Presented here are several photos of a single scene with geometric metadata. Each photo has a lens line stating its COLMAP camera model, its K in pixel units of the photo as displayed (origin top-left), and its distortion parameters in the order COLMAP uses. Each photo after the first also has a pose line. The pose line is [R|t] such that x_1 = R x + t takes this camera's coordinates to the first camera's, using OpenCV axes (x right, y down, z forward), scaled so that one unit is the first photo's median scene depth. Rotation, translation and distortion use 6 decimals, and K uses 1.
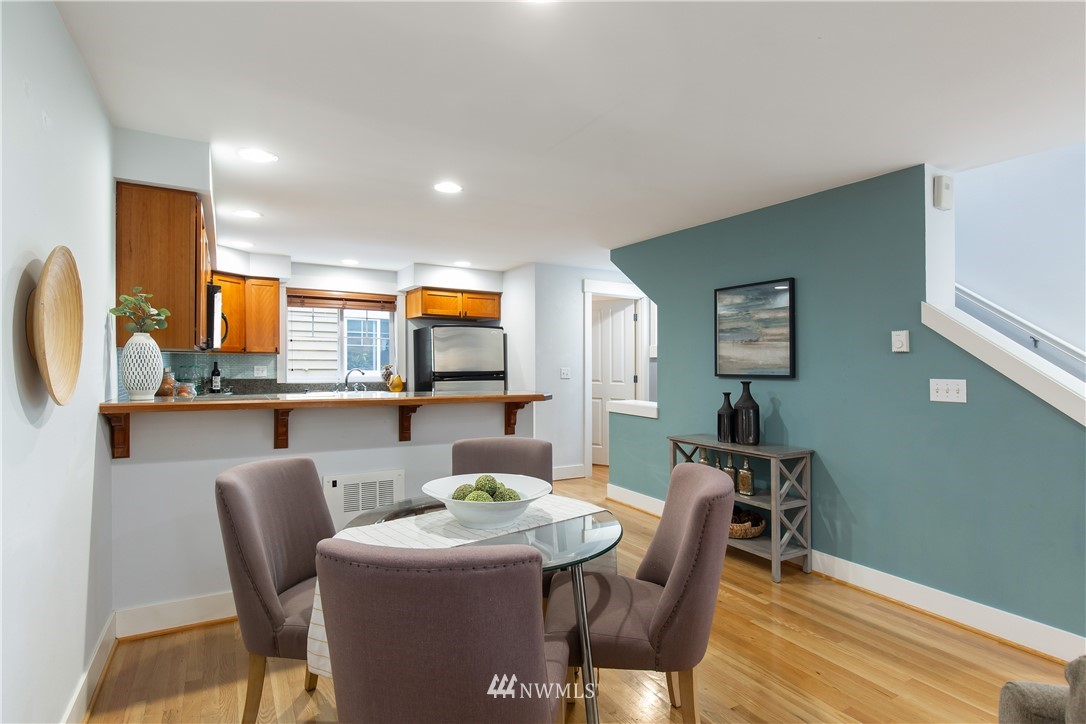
lens RADIAL K [[566.7, 0, 561.1], [0, 566.7, 369.5], [0, 0, 1]] dist [0.020736, 0.000060]
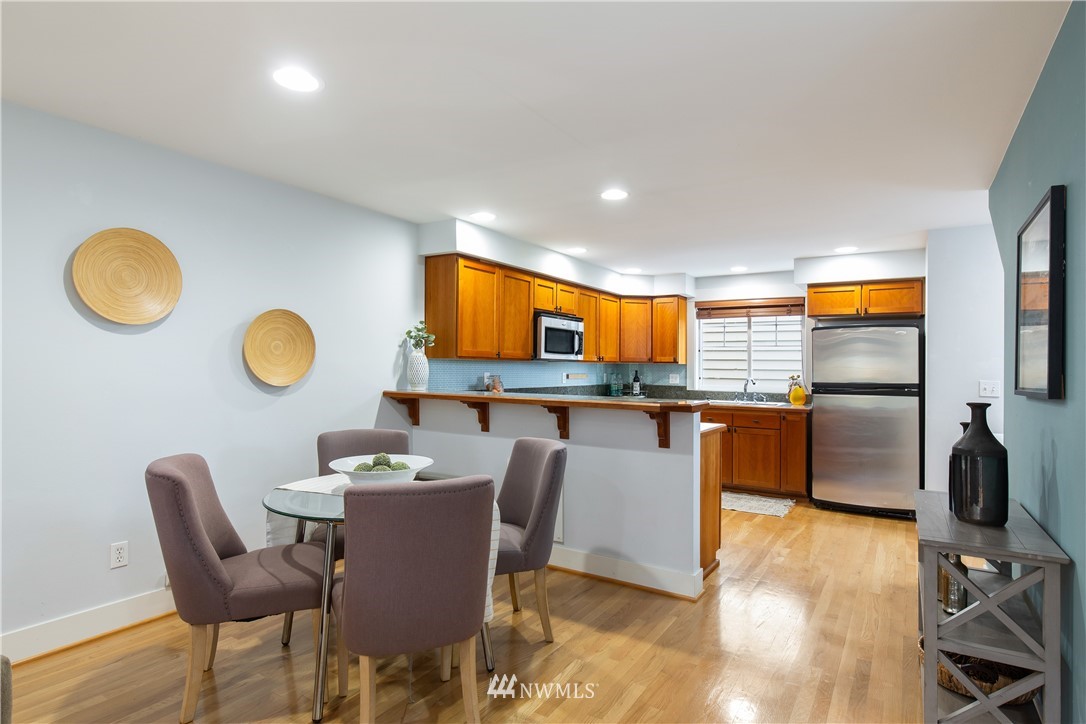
lens RADIAL K [[593.5, 0, 537.6], [0, 593.5, 346.7], [0, 0, 1]] dist [-0.004373, -0.003232]
pose [[0.448936, -0.036184, -0.892831, 0.381469], [-0.020375, 0.998505, -0.050712, 0.004407], [0.893332, 0.040958, 0.447528, 0.228610]]
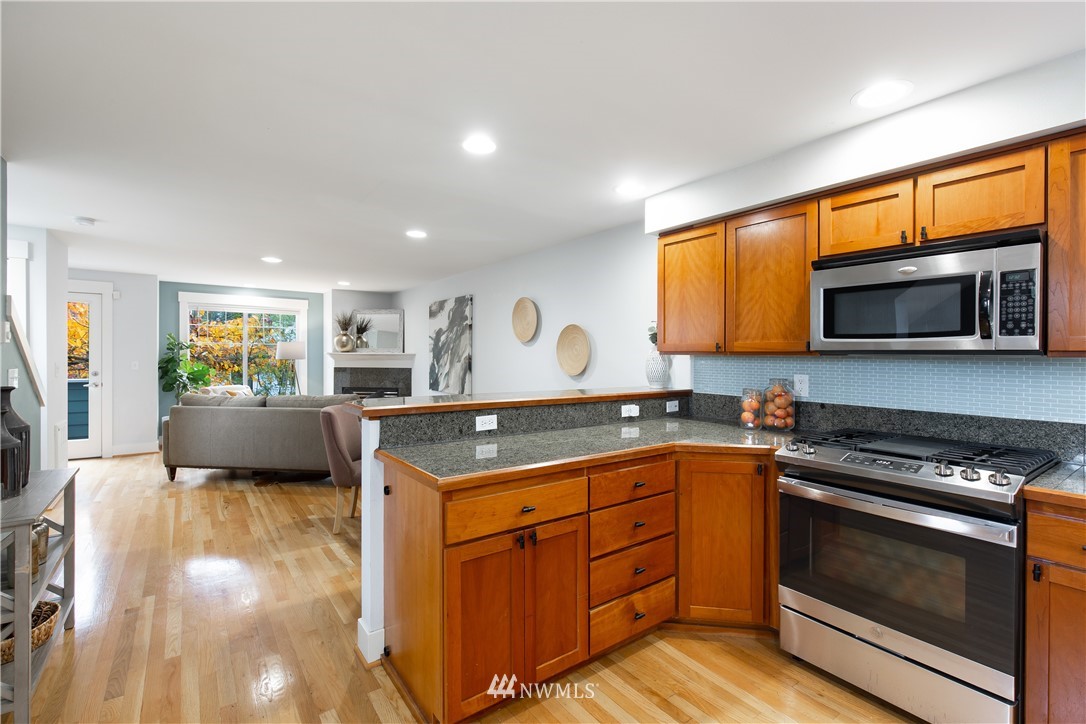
lens RADIAL K [[492.6, 0, 543.1], [0, 492.6, 353.1], [0, 0, 1]] dist [-0.000480, 0.000505]
pose [[-0.995668, -0.019950, -0.090809, -0.130966], [-0.020713, 0.999758, 0.007473, -0.018281], [0.090638, 0.009321, -0.995840, 0.961098]]
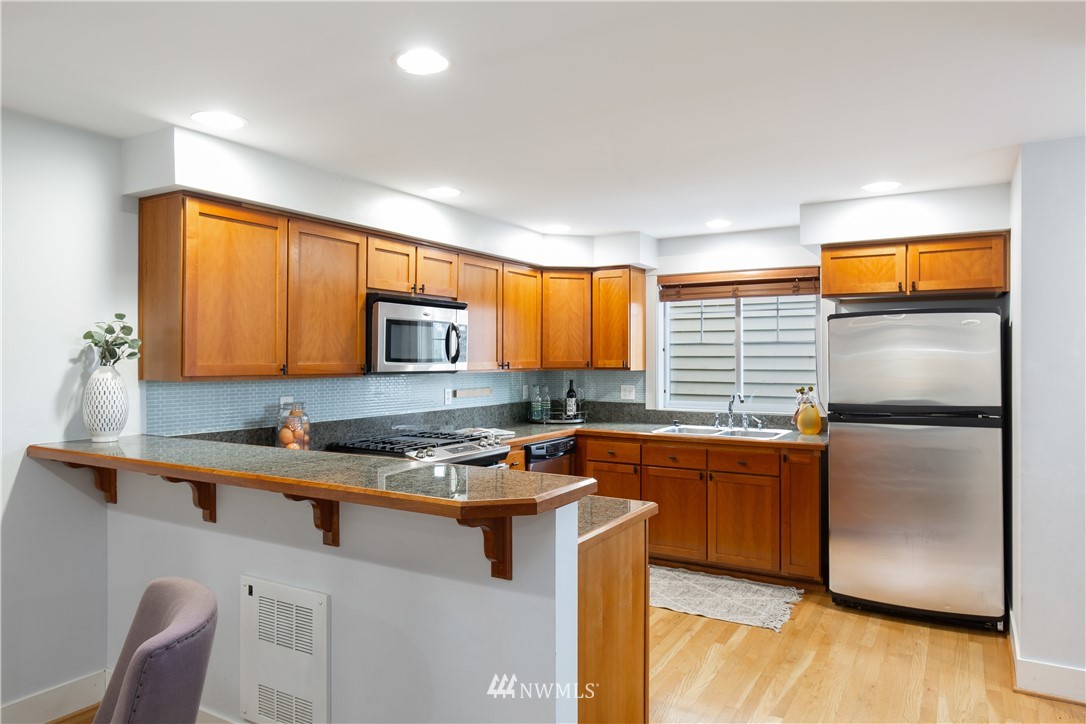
lens RADIAL K [[713.1, 0, 538.2], [0, 713.1, 343.4], [0, 0, 1]] dist [-0.008343, 0.008969]
pose [[0.469501, -0.028755, -0.882463, 0.230844], [-0.007421, 0.999306, -0.036510, -0.024863], [0.882901, 0.023690, 0.468962, 0.444840]]
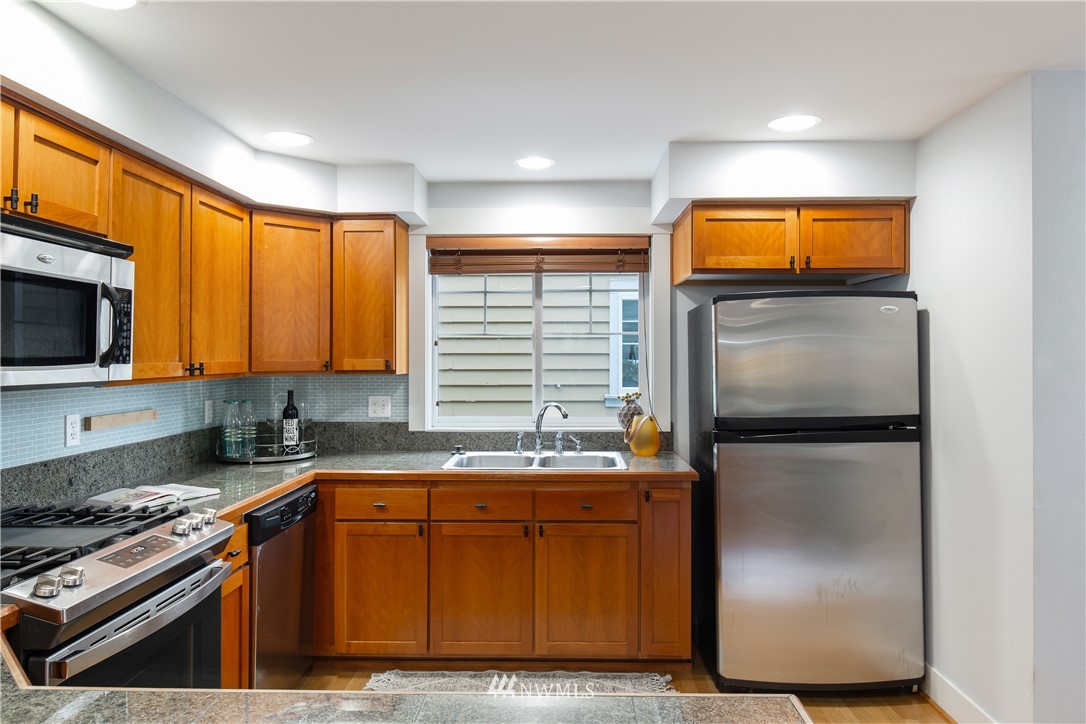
lens RADIAL K [[744.0, 0, 555.3], [0, 744.0, 348.4], [0, 0, 1]] dist [0.002282, -0.005386]
pose [[0.849157, -0.017006, -0.527866, -0.052086], [0.003311, 0.999633, -0.026879, -0.028725], [0.528129, 0.021076, 0.848902, 0.511202]]
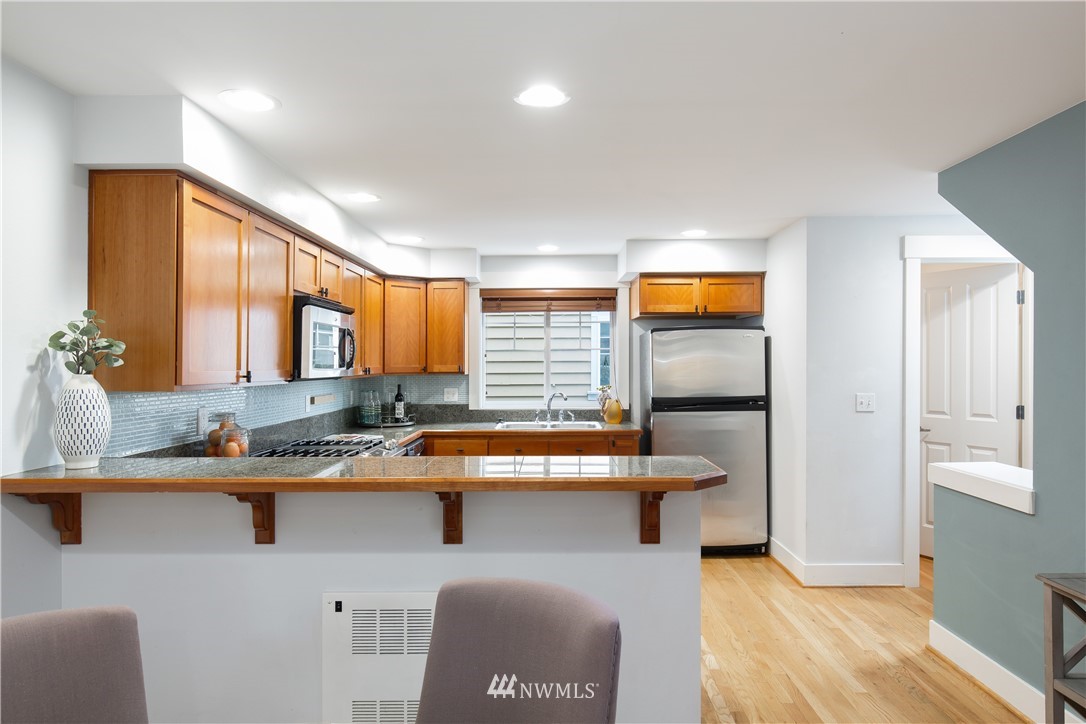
lens RADIAL K [[679.0, 0, 545.2], [0, 679.0, 352.5], [0, 0, 1]] dist [-0.001287, -0.002373]
pose [[0.851943, -0.022621, -0.523145, 0.088672], [0.006439, 0.999443, -0.032732, -0.023342], [0.523594, 0.024517, 0.851615, 0.239889]]
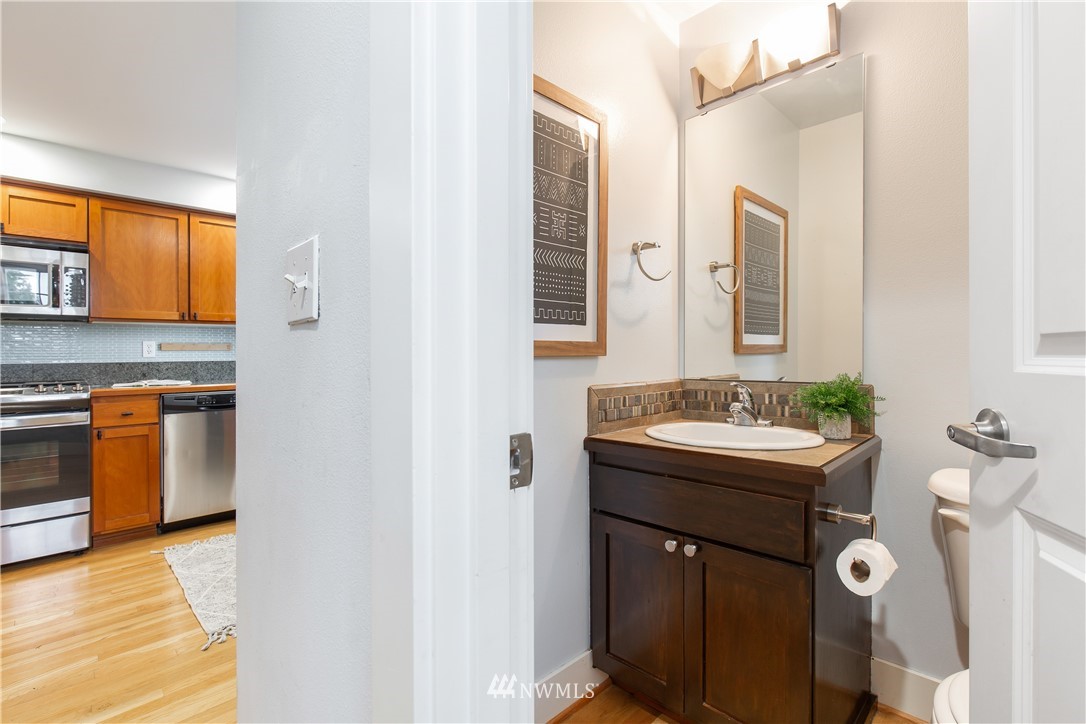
lens RADIAL K [[492.6, 0, 544.6], [0, 492.6, 355.8], [0, 0, 1]] dist [-0.000480, 0.000505]
pose [[0.223415, -0.022442, -0.974465, 0.126244], [0.006694, 0.999747, -0.021490, 0.027530], [0.974700, -0.001722, 0.223509, 1.034408]]
